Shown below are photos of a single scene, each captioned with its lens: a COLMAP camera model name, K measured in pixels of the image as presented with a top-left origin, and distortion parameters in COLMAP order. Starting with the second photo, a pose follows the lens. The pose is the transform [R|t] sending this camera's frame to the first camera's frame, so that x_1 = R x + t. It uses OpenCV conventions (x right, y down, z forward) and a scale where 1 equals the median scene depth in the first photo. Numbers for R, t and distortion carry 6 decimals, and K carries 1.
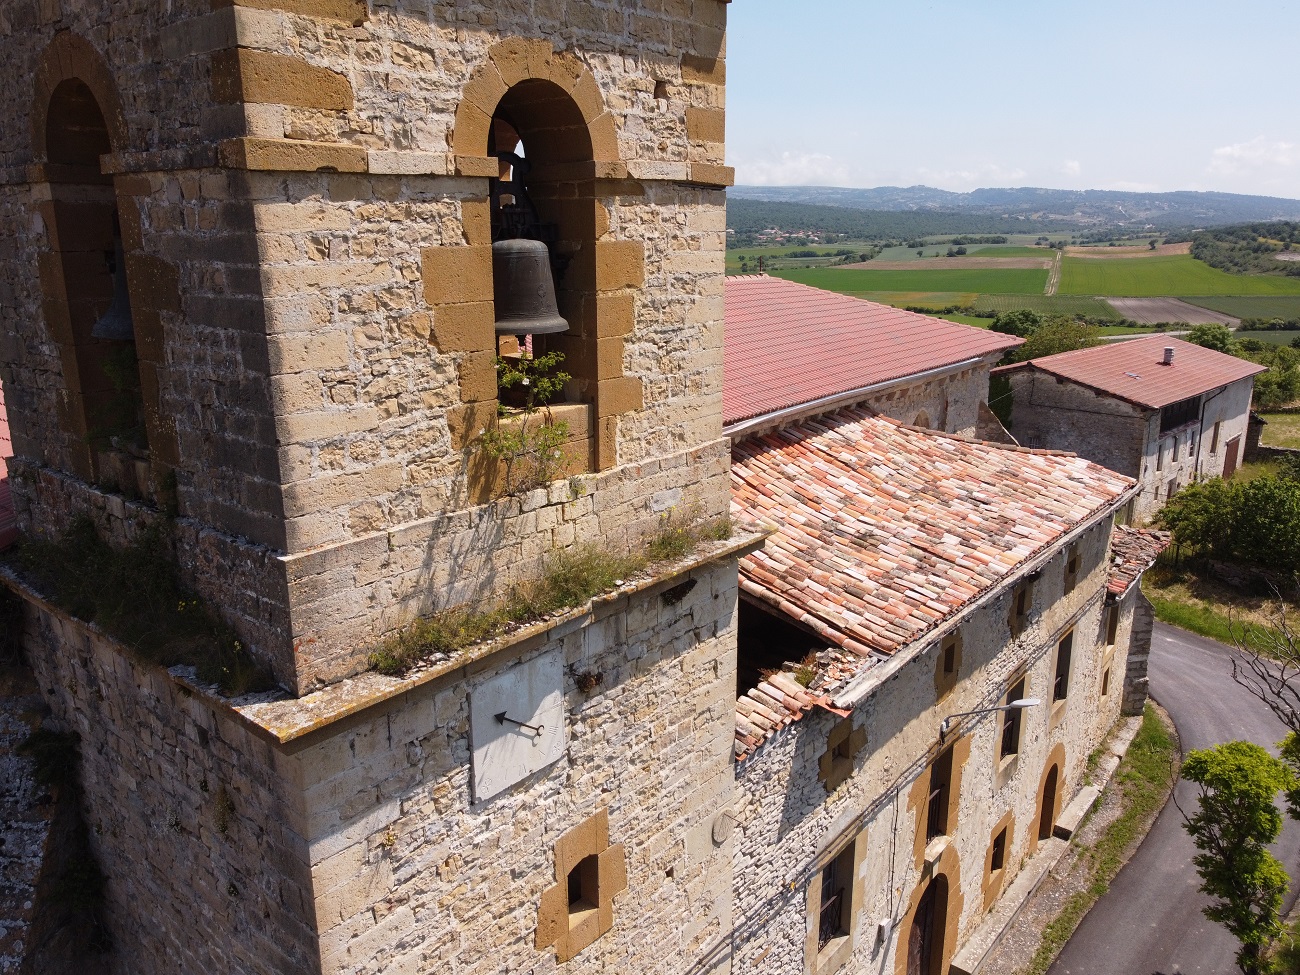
lens RADIAL K [[982.8, 0, 635.9], [0, 982.8, 482.1], [0, 0, 1]] dist [0.004950, -0.004450]
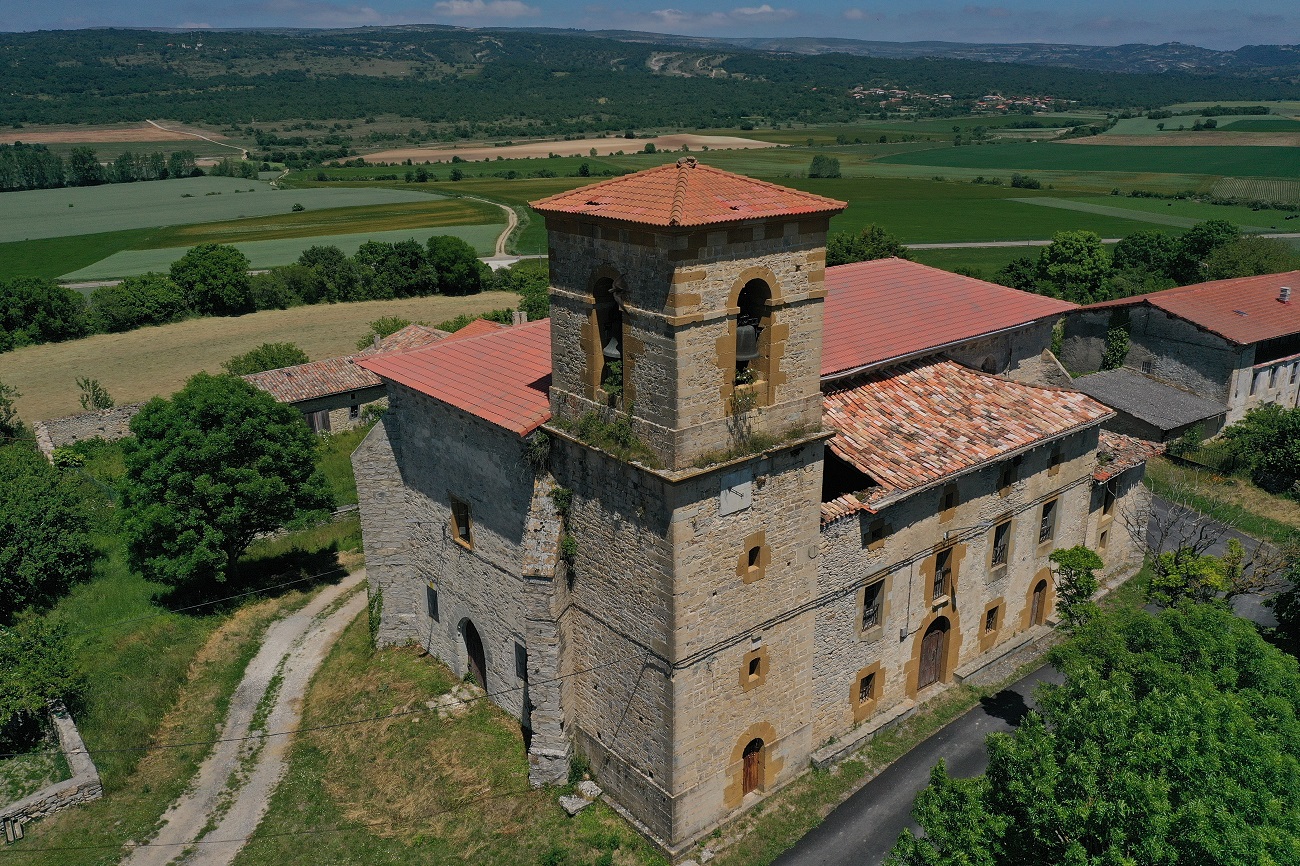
lens RADIAL K [[1025.7, 0, 650.0], [0, 1025.7, 433.0], [0, 0, 1]] dist [-0.002355, -0.003092]
pose [[0.984374, 0.058044, -0.166247, 0.082651], [-0.046189, 0.996165, 0.074314, -0.092145], [0.169922, -0.065474, 0.983280, -1.319048]]
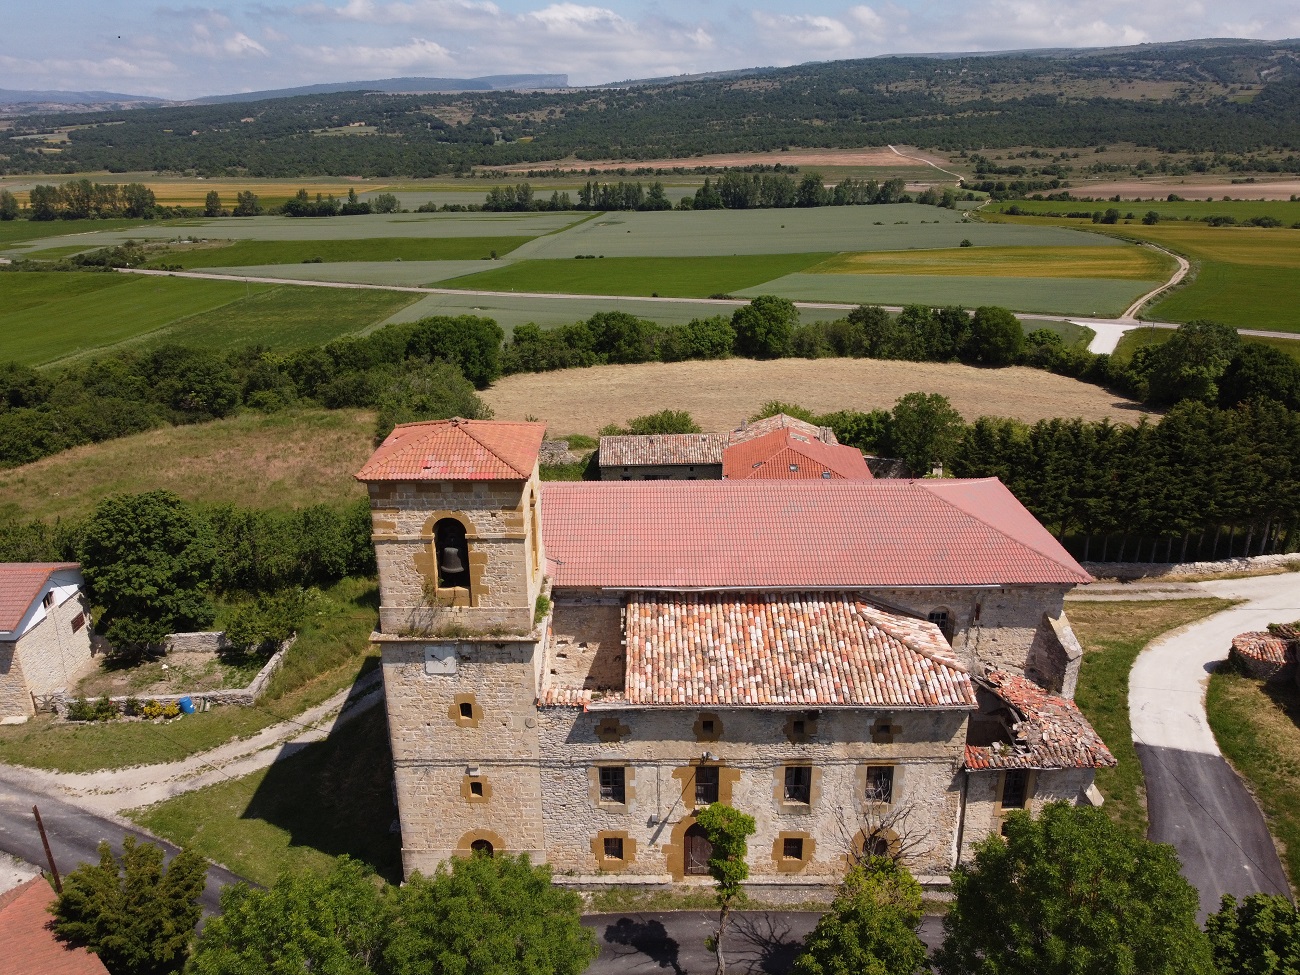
lens RADIAL K [[982.8, 0, 635.9], [0, 982.8, 482.1], [0, 0, 1]] dist [0.004950, -0.004450]
pose [[0.640357, 0.270264, -0.718957, 2.021799], [-0.189260, 0.962708, 0.193324, -0.905380], [0.744394, 0.012273, 0.667627, -0.719753]]
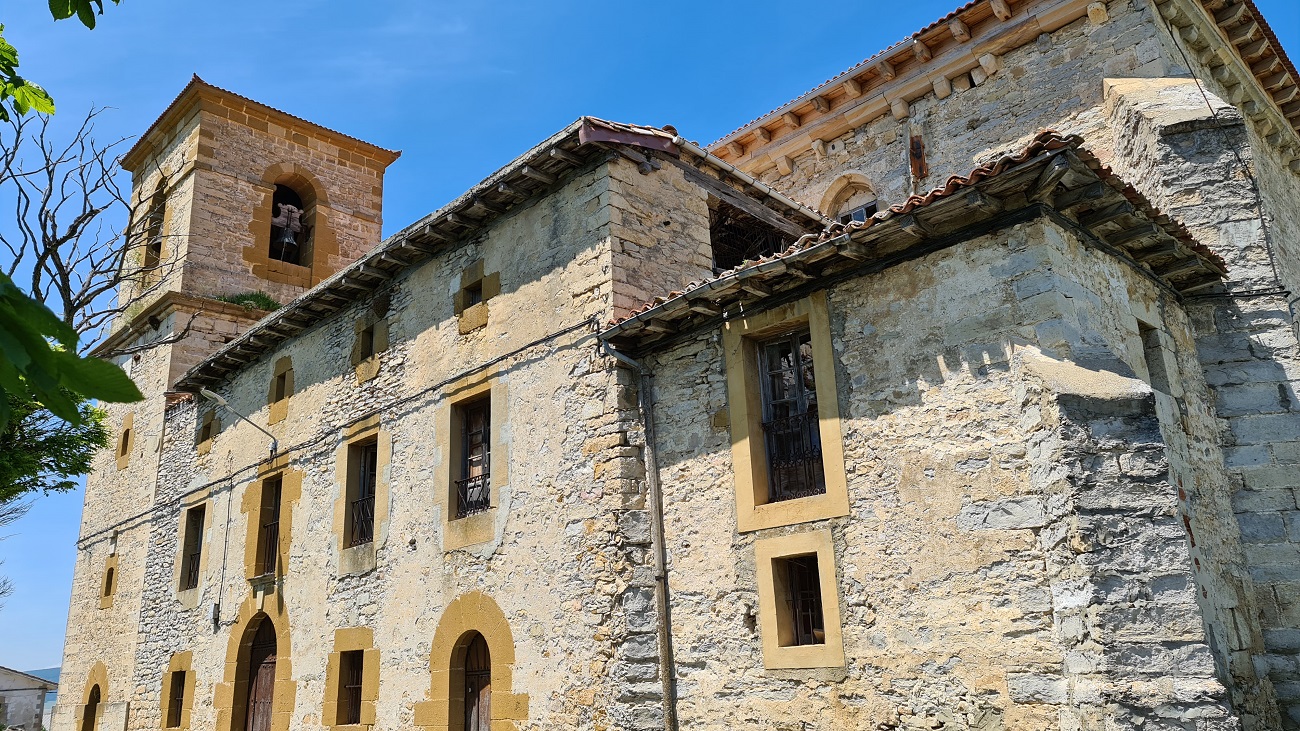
lens RADIAL K [[946.4, 0, 663.8], [0, 946.4, 366.1], [0, 0, 1]] dist [0.070156, 0.000215]
pose [[-0.076733, -0.285229, -0.955383, 1.675150], [-0.202114, 0.942764, -0.265228, 0.449753], [0.976351, 0.172744, -0.129990, 1.945984]]
